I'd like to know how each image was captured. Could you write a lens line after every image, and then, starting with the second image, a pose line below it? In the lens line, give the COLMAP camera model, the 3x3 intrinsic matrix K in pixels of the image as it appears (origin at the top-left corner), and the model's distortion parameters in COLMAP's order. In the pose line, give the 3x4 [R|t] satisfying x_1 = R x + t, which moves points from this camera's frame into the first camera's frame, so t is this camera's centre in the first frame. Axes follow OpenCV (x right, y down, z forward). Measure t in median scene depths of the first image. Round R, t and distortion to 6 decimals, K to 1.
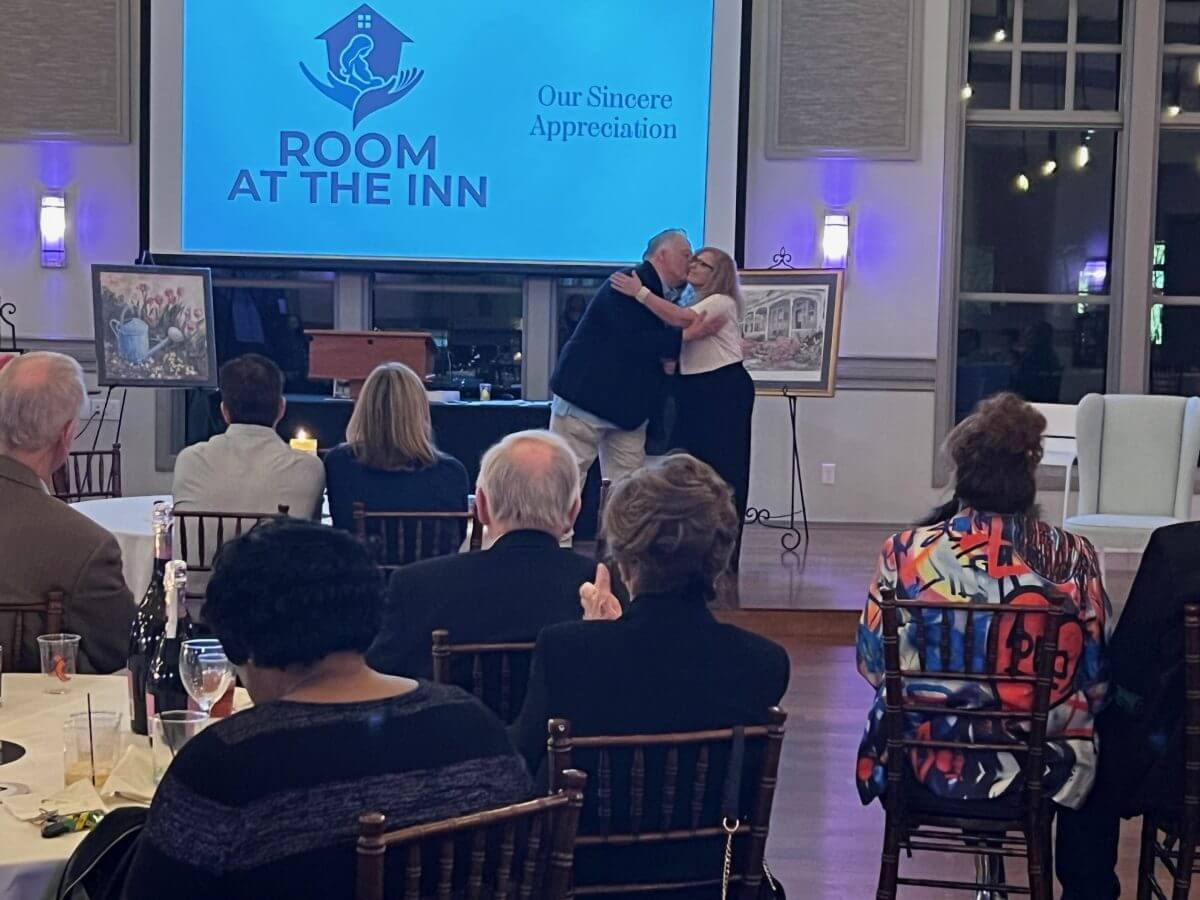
lens RADIAL K [[2322.6, 0, 595.7], [0, 2322.6, 485.4], [0, 0, 1]] dist [0.110503, 0.000000]
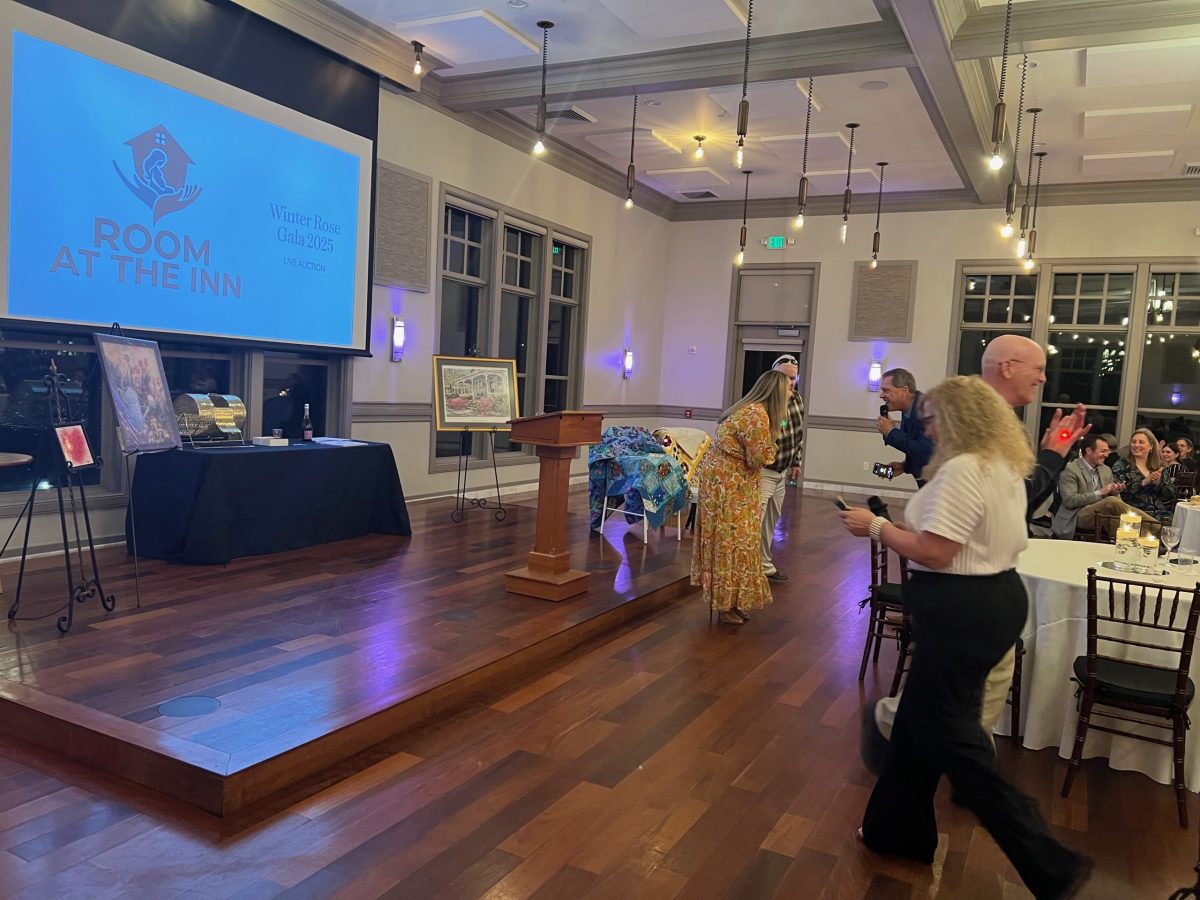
lens RADIAL K [[910.6, 0, 596.9], [0, 910.6, 453.5], [0, 0, 1]] dist [0.070496, -0.071559]
pose [[0.438634, -0.068224, 0.896072, -0.446410], [0.026697, 0.997663, 0.062891, -0.057600], [-0.898269, -0.003664, 0.439430, 0.578472]]
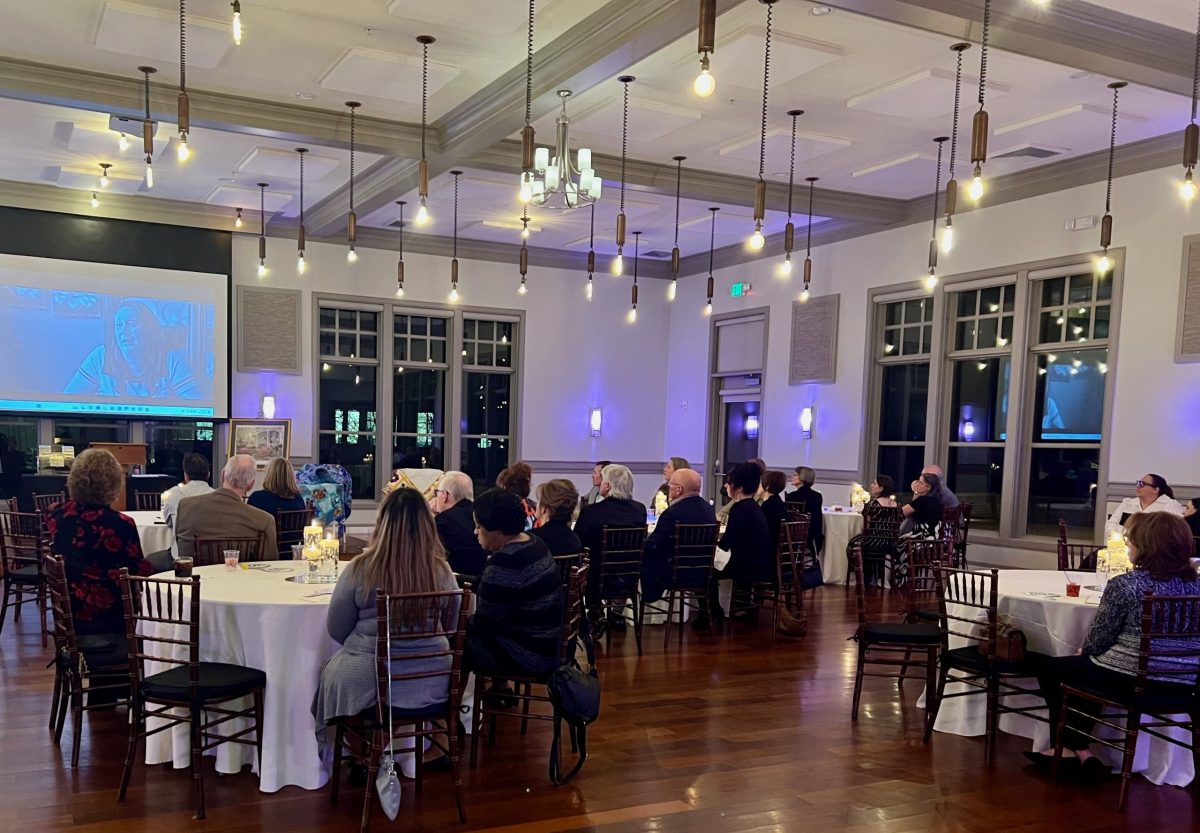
lens RADIAL K [[1071.7, 0, 492.5], [0, 1071.7, 533.9], [0, 0, 1]] dist [0.068649, -0.081252]
pose [[0.893978, -0.038077, 0.446489, -0.191442], [0.032806, 0.999271, 0.019534, 0.010749], [-0.446908, -0.002815, 0.894576, -0.091021]]
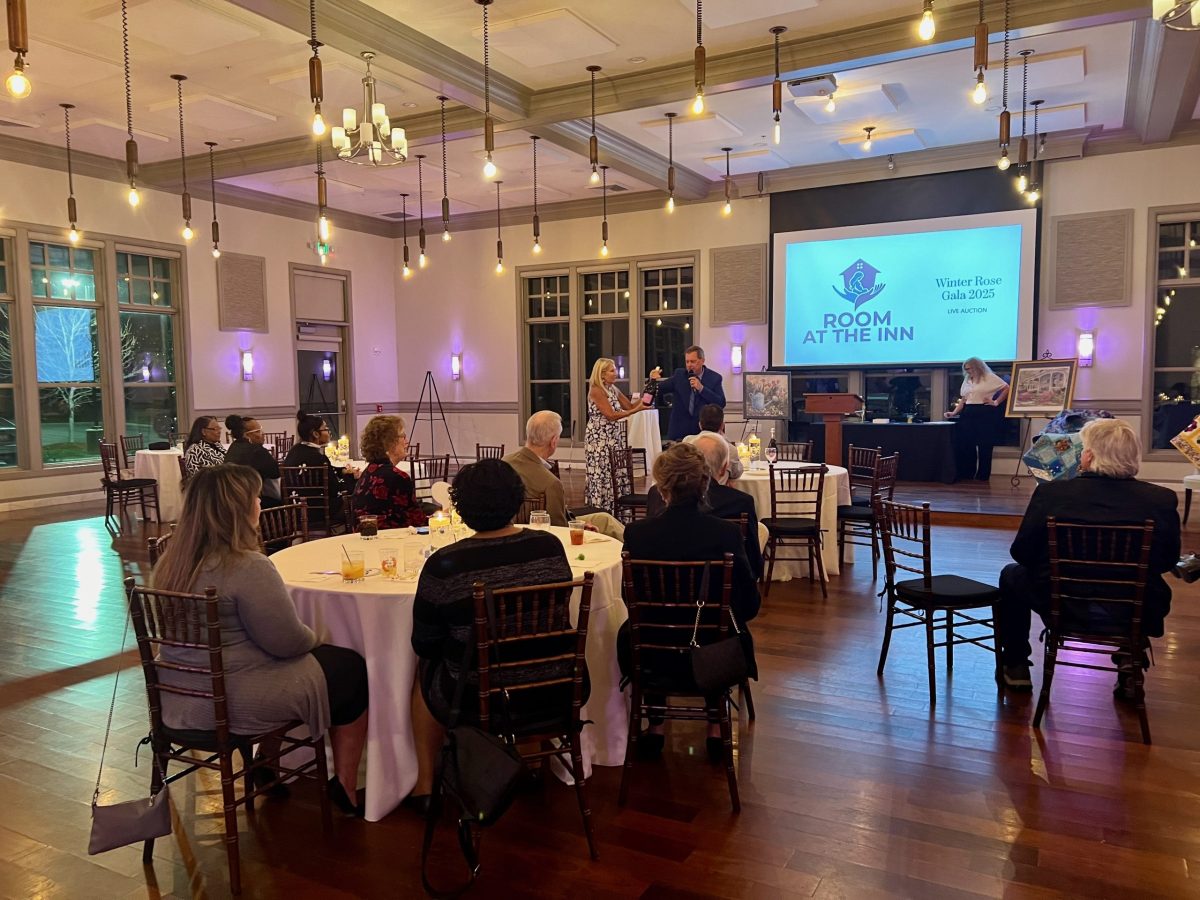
lens RADIAL K [[912.9, 0, 594.6], [0, 912.9, 458.2], [0, 0, 1]] dist [0.045771, -0.021179]
pose [[0.890917, 0.001683, -0.454164, 0.087503], [-0.002435, 0.999996, -0.001069, 0.000895], [0.454160, 0.002058, 0.890918, 0.033358]]
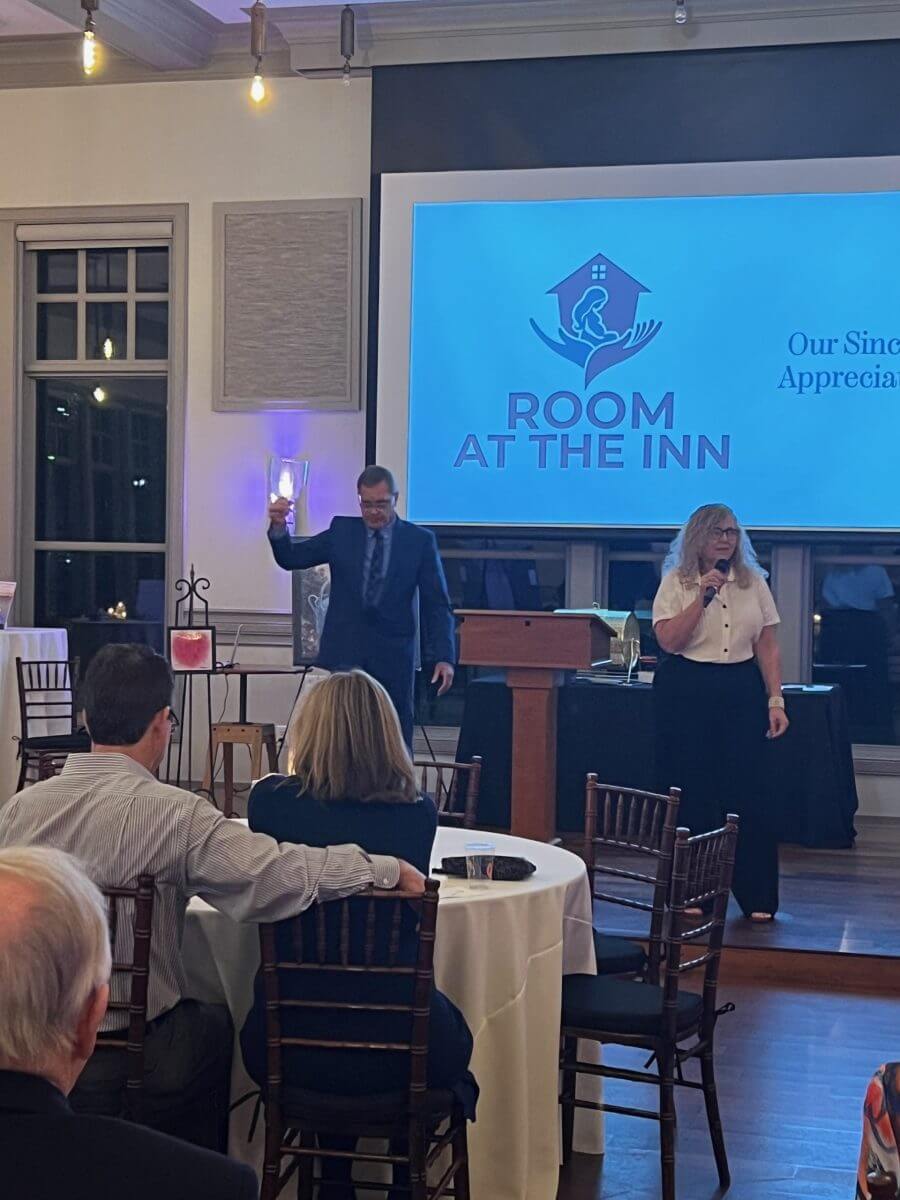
lens RADIAL K [[2123.0, 0, 434.6], [0, 2123.0, 597.9], [0, 0, 1]] dist [0.170360, 0.000000]
pose [[0.967825, 0.000030, -0.251624, 0.050876], [-0.015911, 0.998006, -0.061080, -0.016928], [0.251120, 0.063119, 0.965896, 0.174100]]
